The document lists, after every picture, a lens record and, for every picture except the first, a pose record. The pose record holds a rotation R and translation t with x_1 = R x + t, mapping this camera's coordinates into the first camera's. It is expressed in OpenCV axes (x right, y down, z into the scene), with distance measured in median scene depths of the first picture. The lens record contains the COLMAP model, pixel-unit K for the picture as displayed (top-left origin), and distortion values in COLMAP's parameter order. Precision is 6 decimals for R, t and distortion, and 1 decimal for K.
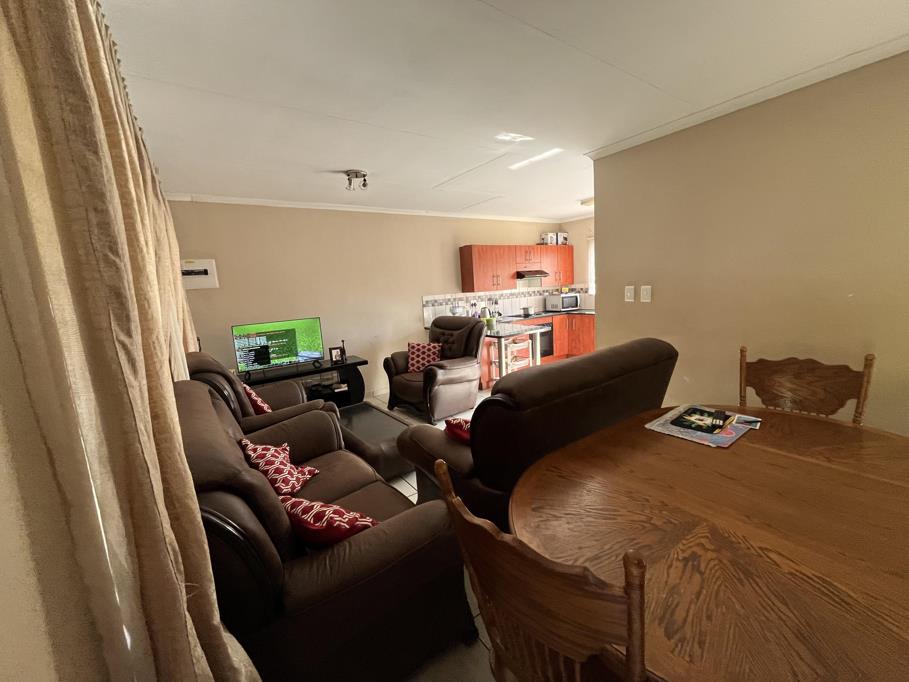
lens RADIAL K [[370.1, 0, 454.5], [0, 370.1, 341.0], [0, 0, 1]] dist [-0.001678, -0.000290]
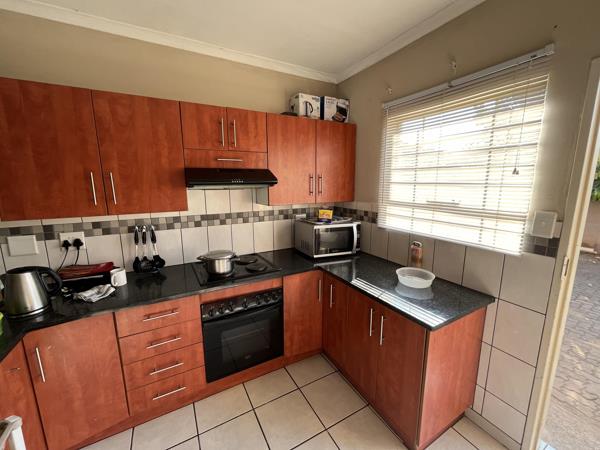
lens RADIAL K [[244.3, 0, 300.0], [0, 244.3, 225.0], [0, 0, 1]] dist [-0.001678, -0.000290]
pose [[0.991294, 0.074905, -0.108287, 0.323383], [-0.072202, 0.996978, 0.028679, -0.141148], [0.110108, -0.020611, 0.993706, 0.735071]]
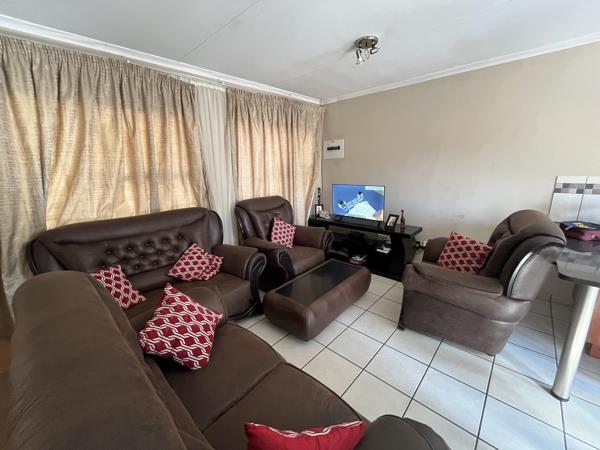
lens RADIAL K [[244.3, 0, 300.0], [0, 244.3, 225.0], [0, 0, 1]] dist [-0.001678, -0.000290]
pose [[0.198469, 0.288357, -0.936729, 0.233914], [-0.134460, 0.954715, 0.265405, -0.079980], [0.970840, 0.073277, 0.228254, 0.395669]]
